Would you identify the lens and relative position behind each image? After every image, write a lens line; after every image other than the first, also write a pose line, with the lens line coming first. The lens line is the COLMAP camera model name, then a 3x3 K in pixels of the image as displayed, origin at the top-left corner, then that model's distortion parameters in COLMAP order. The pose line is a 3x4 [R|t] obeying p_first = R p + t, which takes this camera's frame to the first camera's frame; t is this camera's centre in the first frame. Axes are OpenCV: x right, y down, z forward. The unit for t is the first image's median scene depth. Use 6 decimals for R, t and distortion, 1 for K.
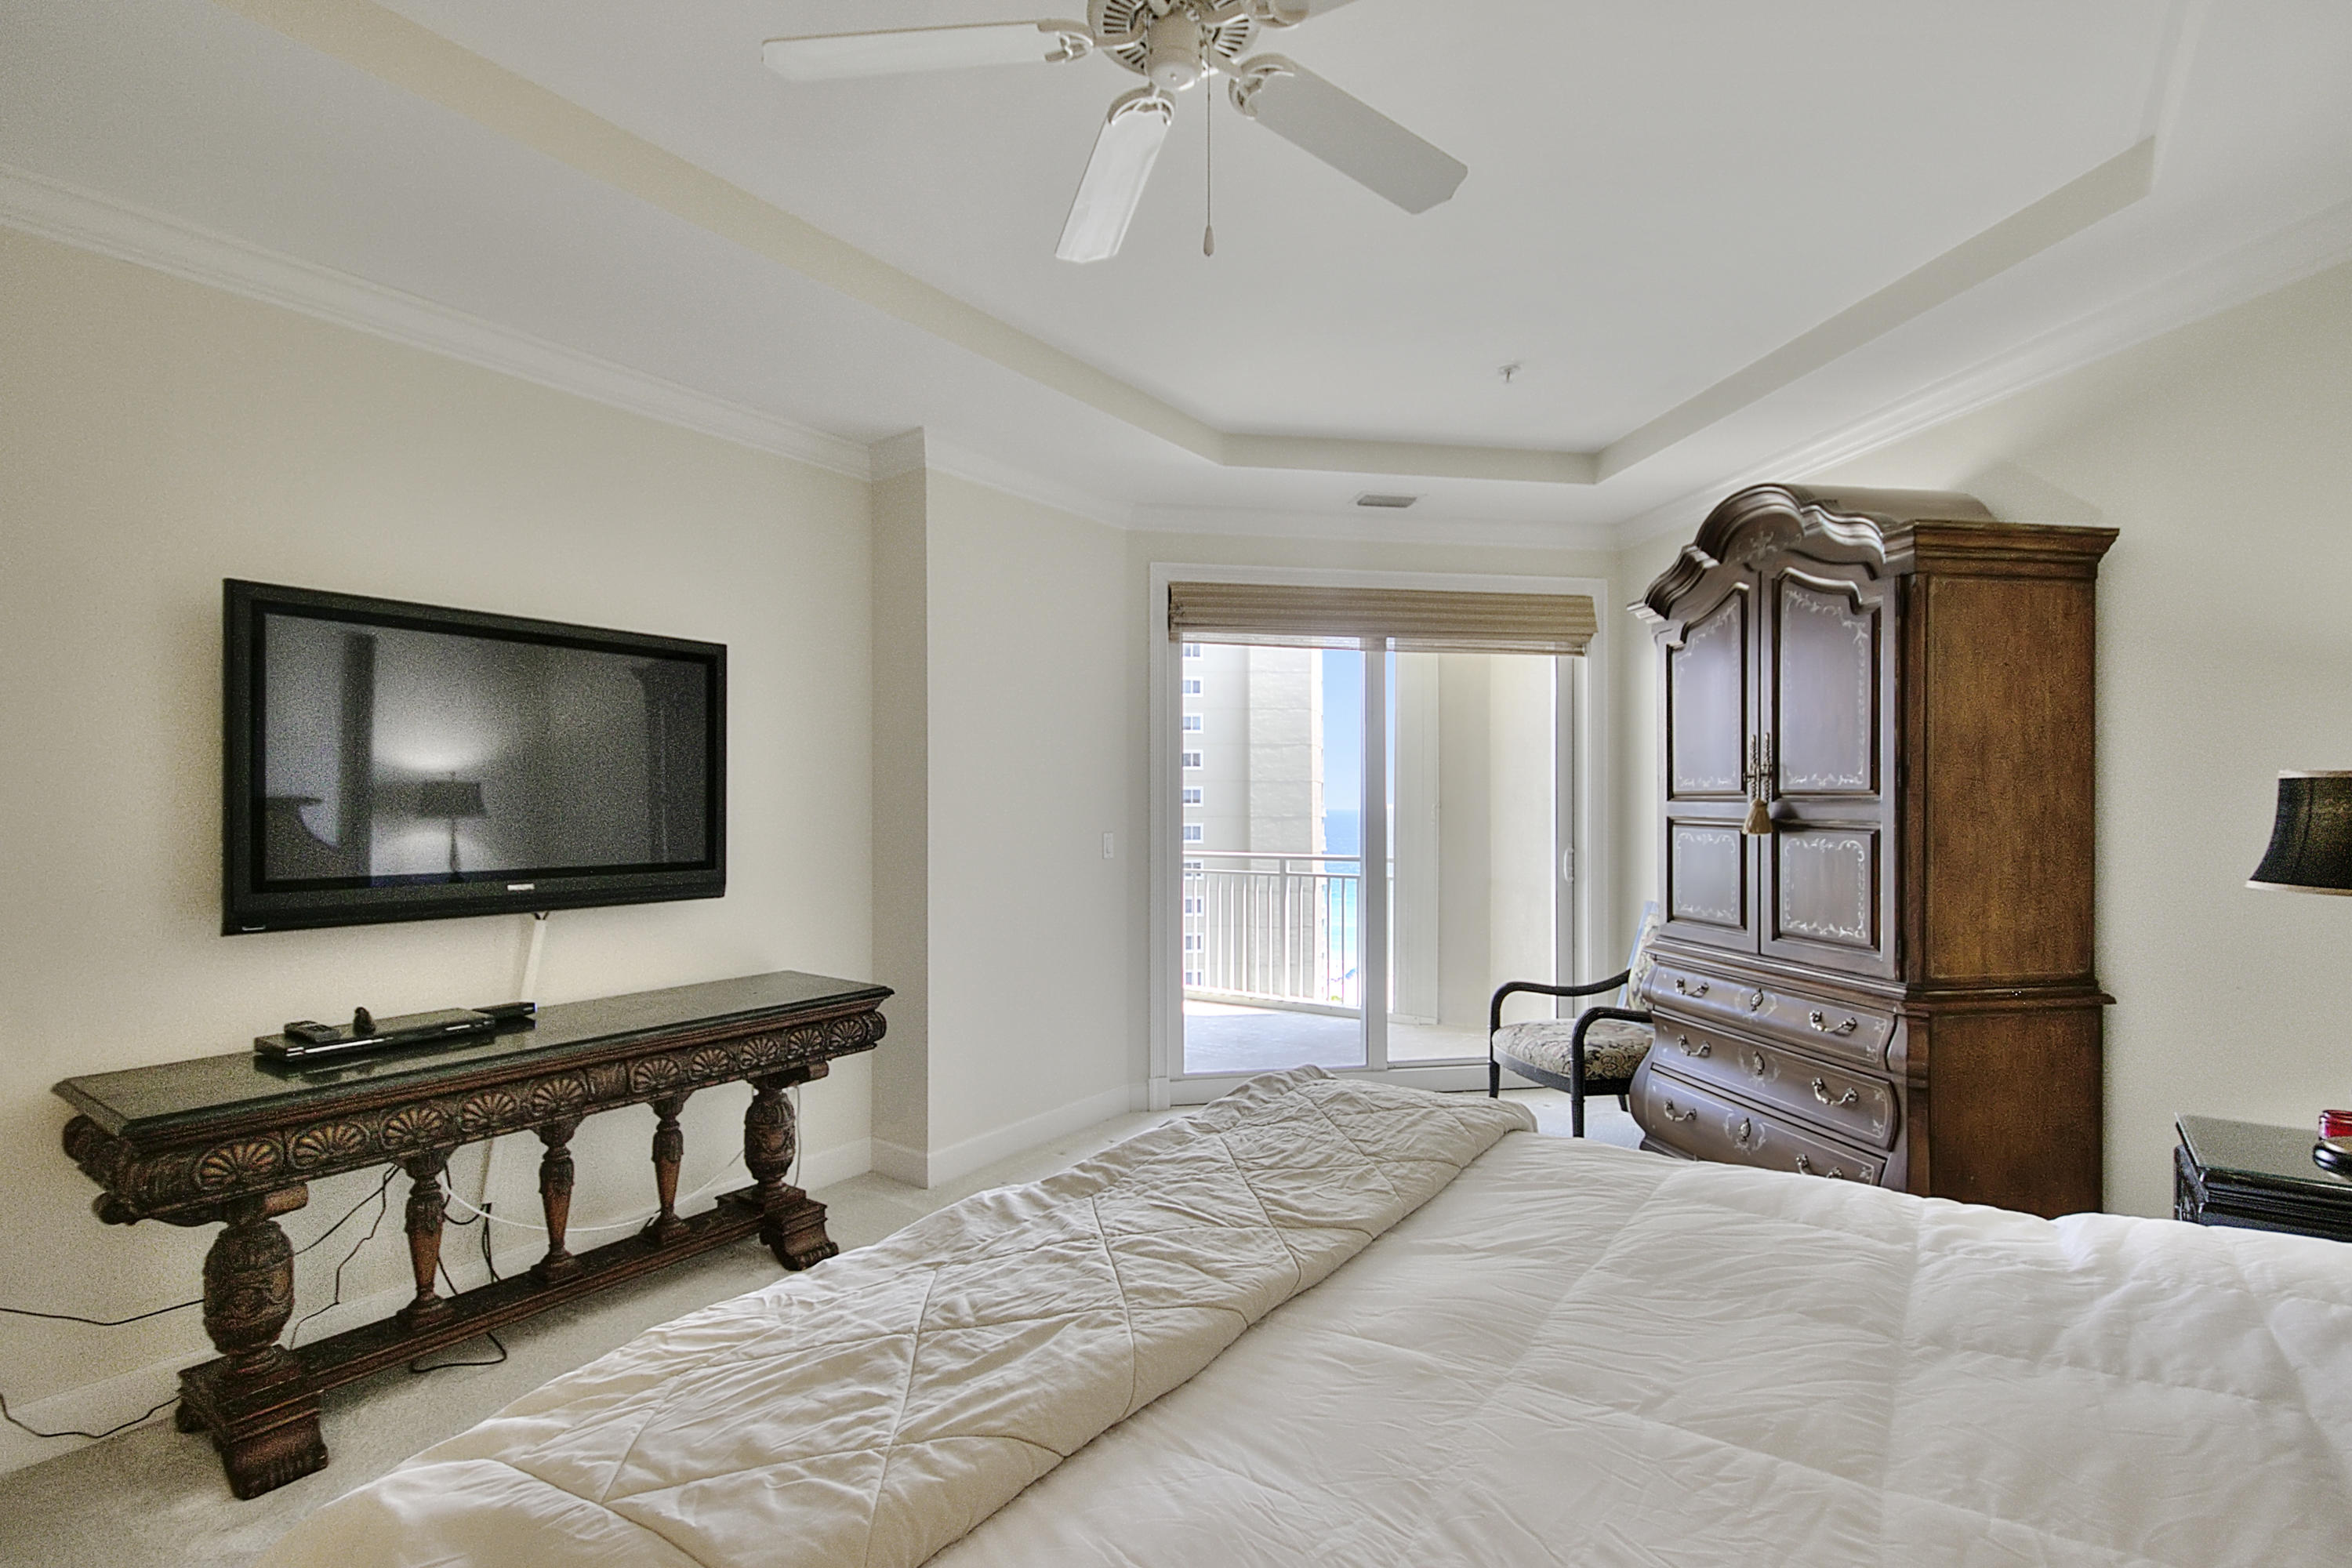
lens RADIAL K [[1105.3, 0, 1183.7], [0, 1105.3, 779.1], [0, 0, 1]] dist [0.018774, -0.007935]
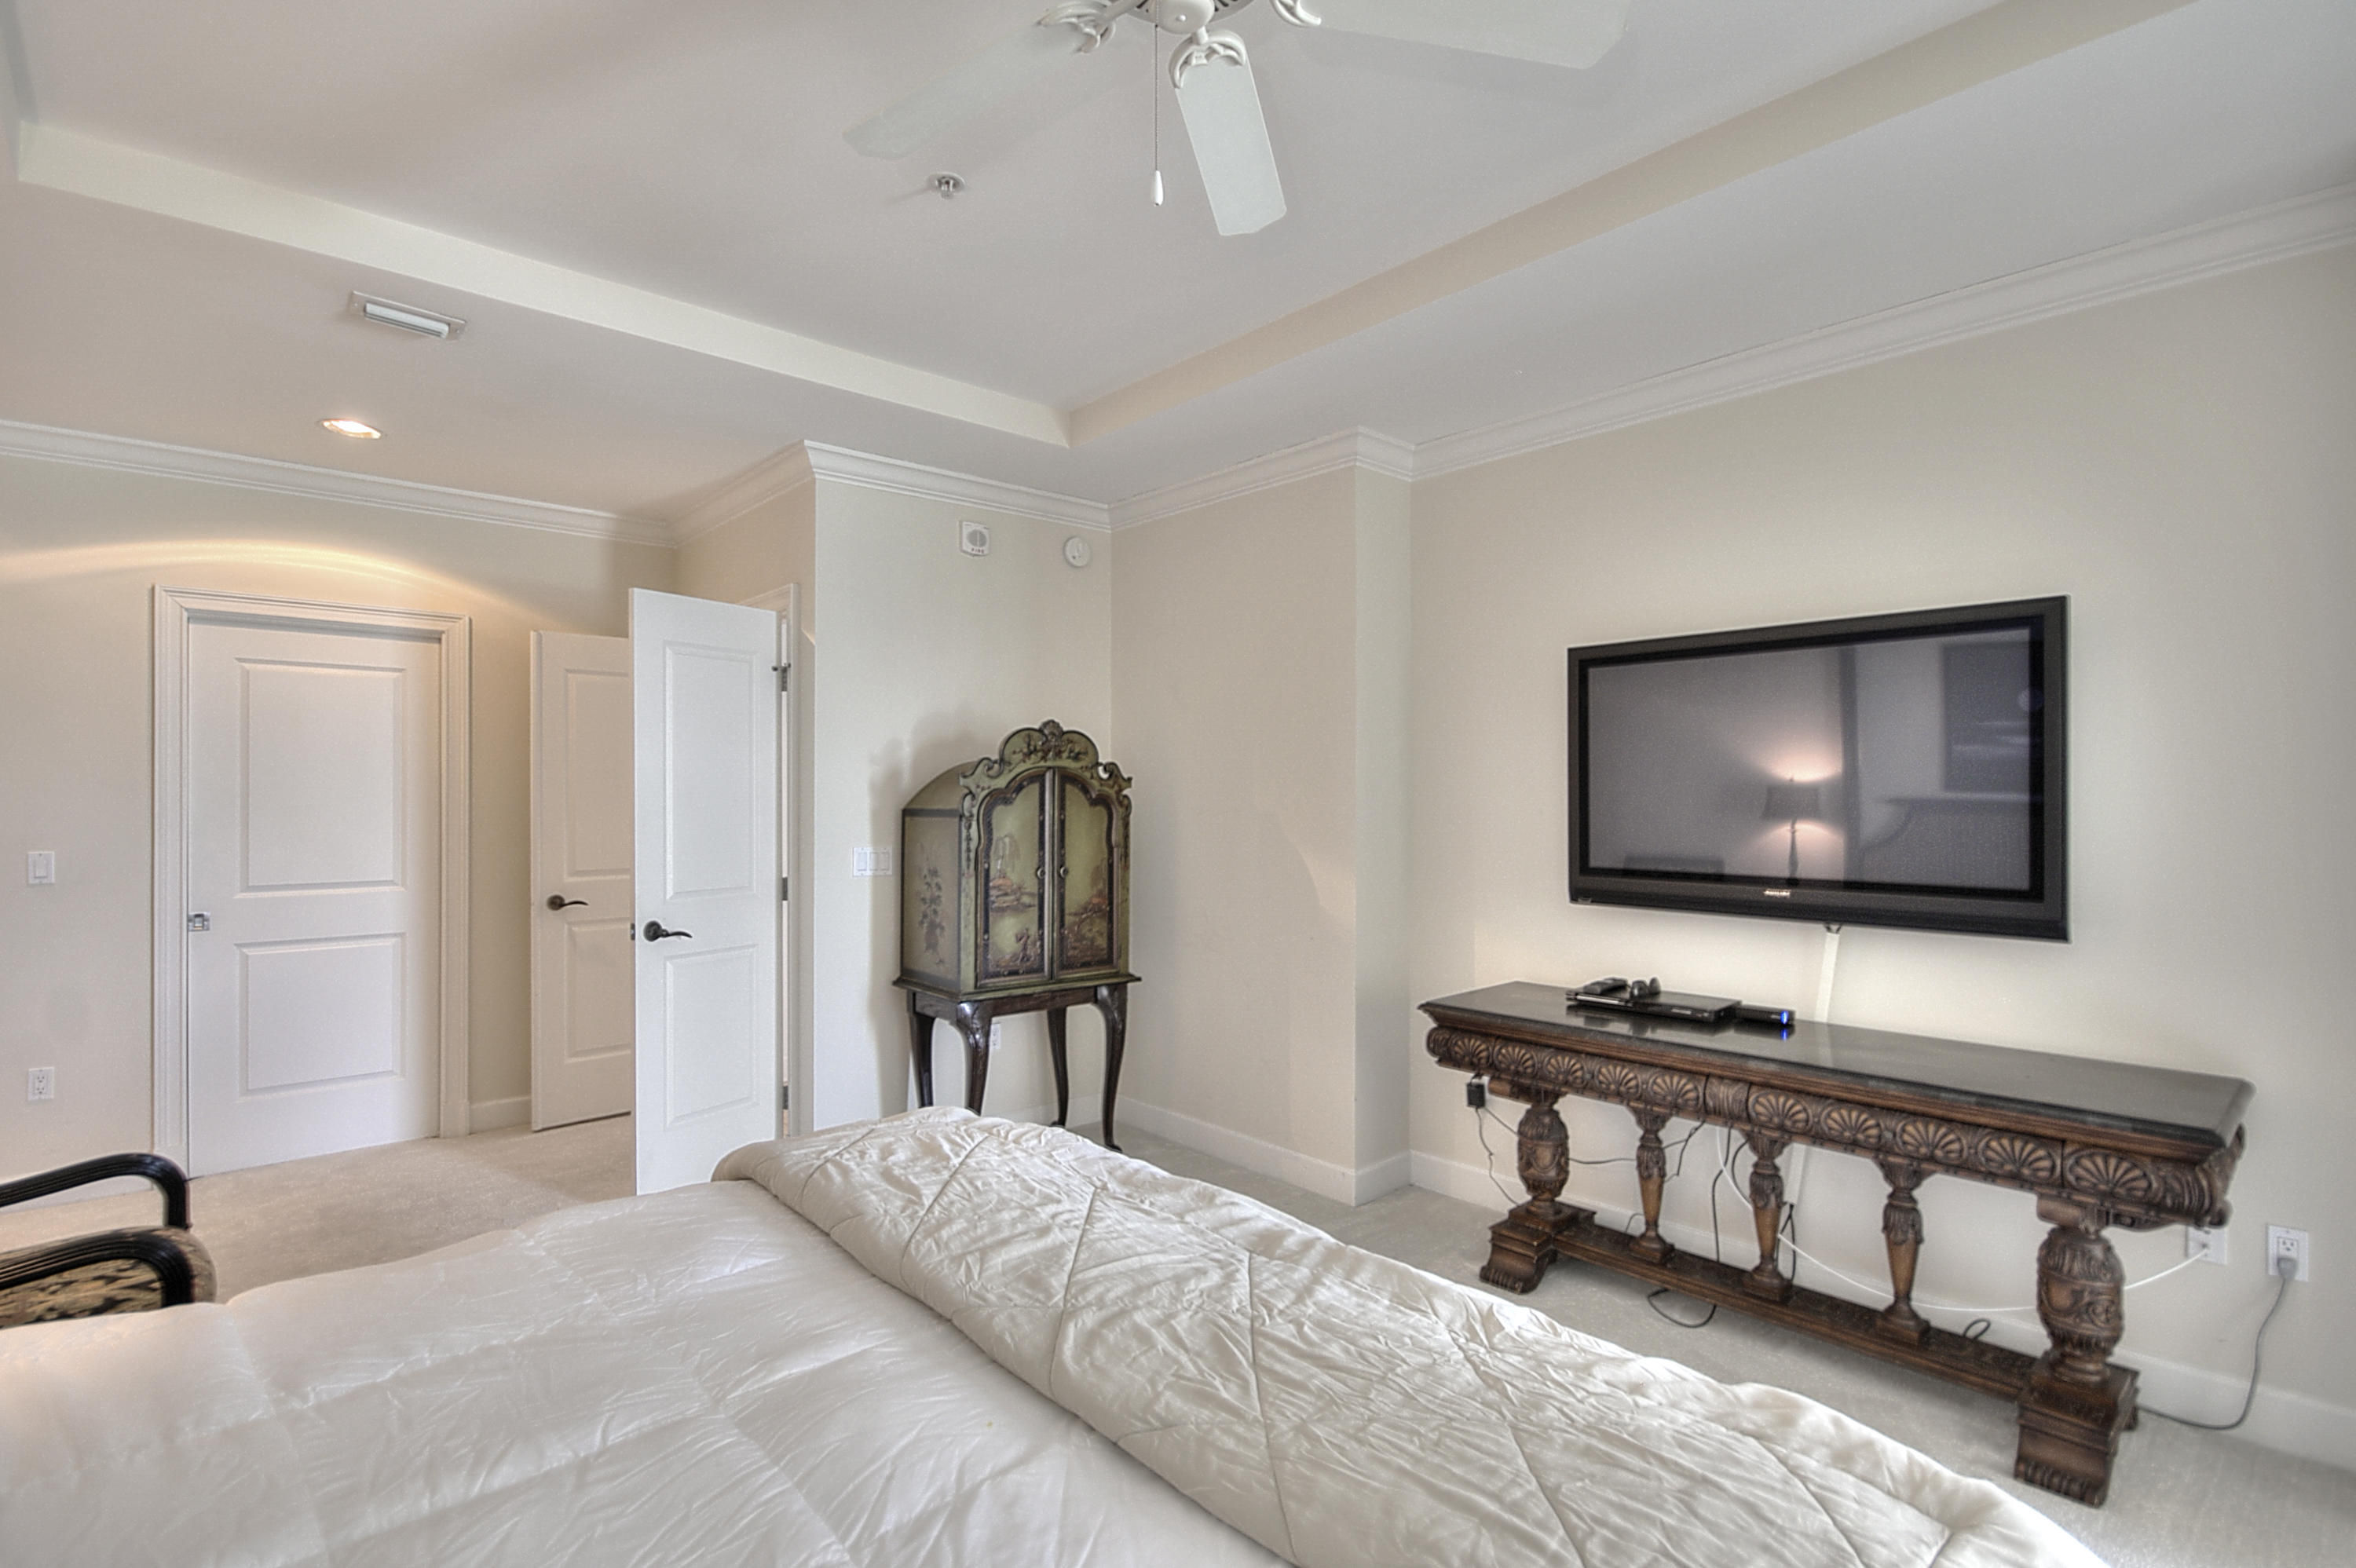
lens RADIAL K [[1107.1, 0, 1173.0], [0, 1107.1, 801.3], [0, 0, 1]] dist [0.018774, -0.007935]
pose [[-0.209327, 0.000279, -0.977846, 0.474264], [0.012674, 0.999917, -0.002427, 0.009123], [0.977764, -0.012902, -0.209313, 0.653320]]
